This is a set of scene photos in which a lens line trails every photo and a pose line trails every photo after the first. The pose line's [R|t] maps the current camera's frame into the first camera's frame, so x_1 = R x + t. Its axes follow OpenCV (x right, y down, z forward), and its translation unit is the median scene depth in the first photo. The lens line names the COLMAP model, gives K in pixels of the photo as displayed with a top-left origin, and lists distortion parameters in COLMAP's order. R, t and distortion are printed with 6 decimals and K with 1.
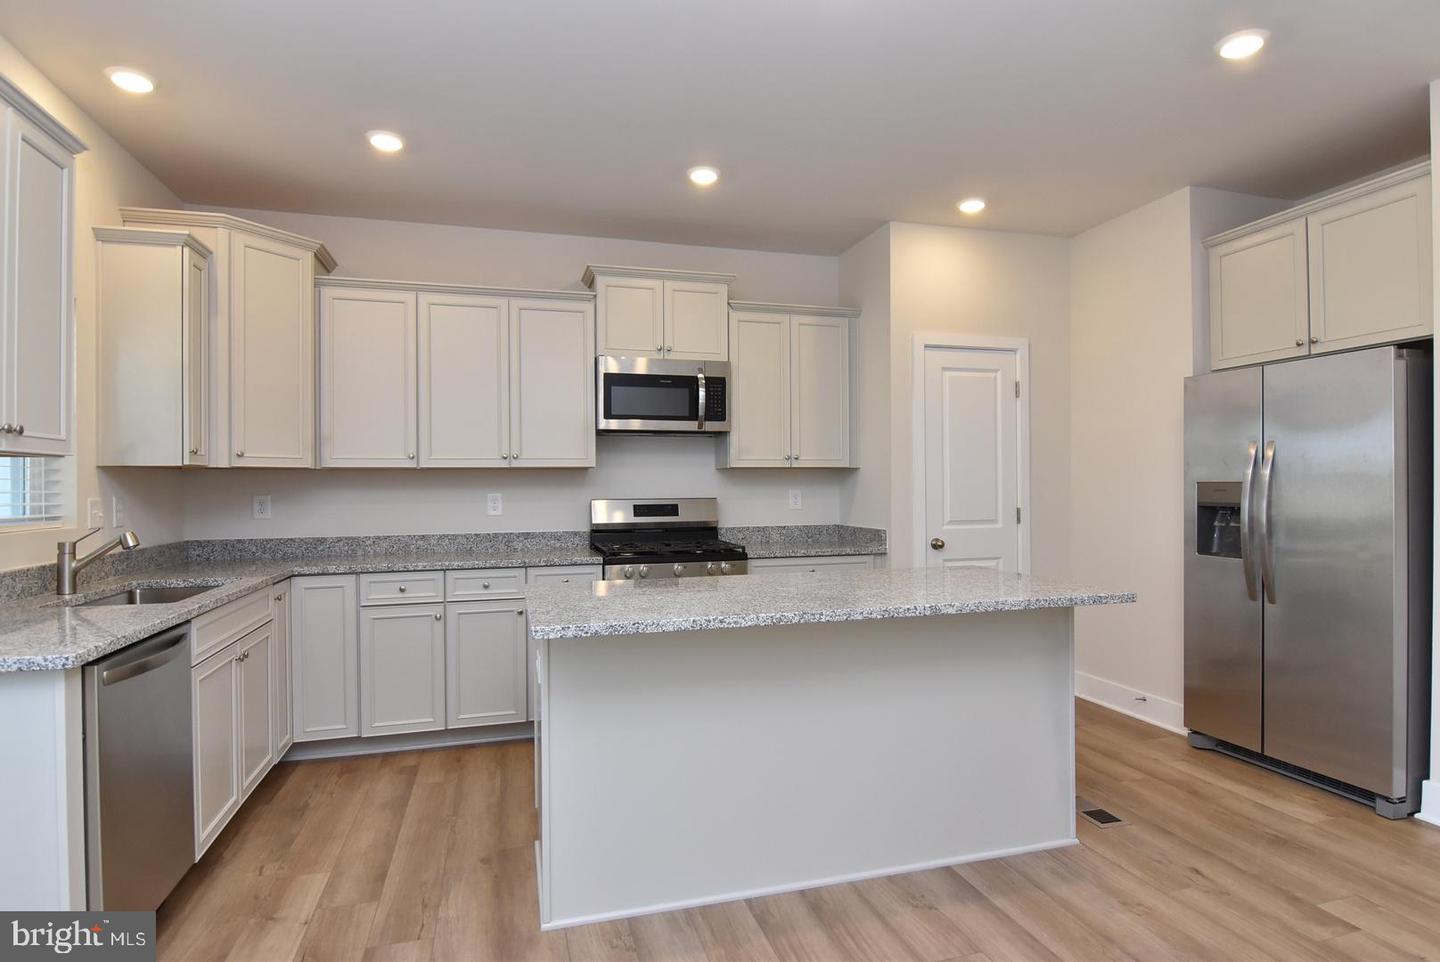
lens RADIAL K [[765.6, 0, 715.9], [0, 765.6, 482.0], [0, 0, 1]] dist [0.005204, -0.016933]
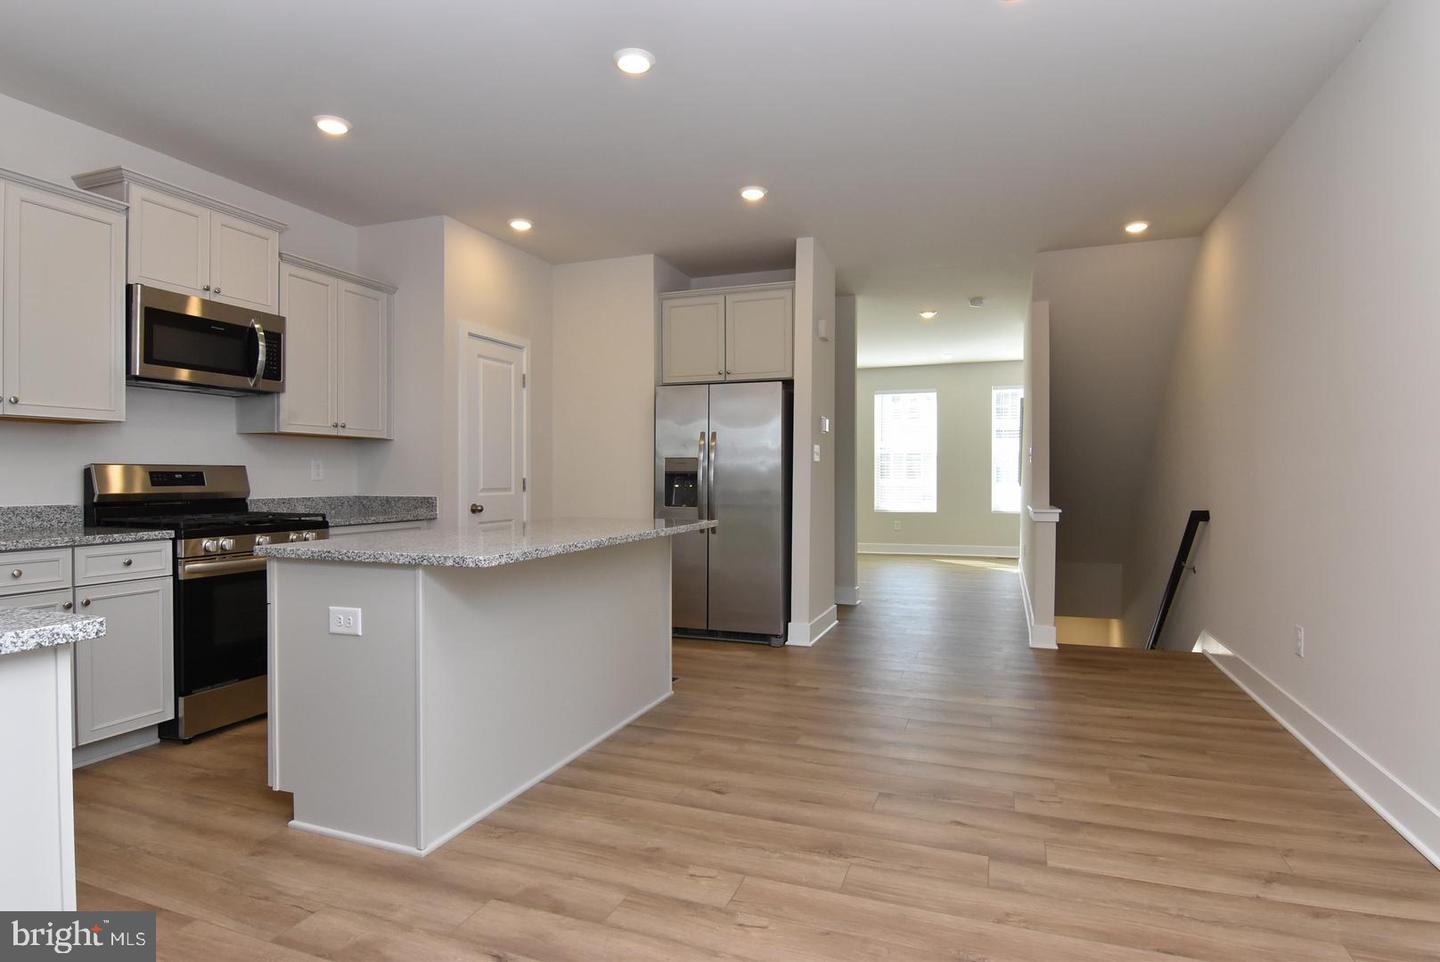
lens RADIAL K [[765.6, 0, 722.9], [0, 765.6, 481.1], [0, 0, 1]] dist [0.005204, -0.016933]
pose [[0.592471, 0.002381, 0.805588, -0.428494], [-0.009574, 0.999946, 0.004087, 0.032839], [-0.805535, -0.010134, 0.592462, 0.026952]]
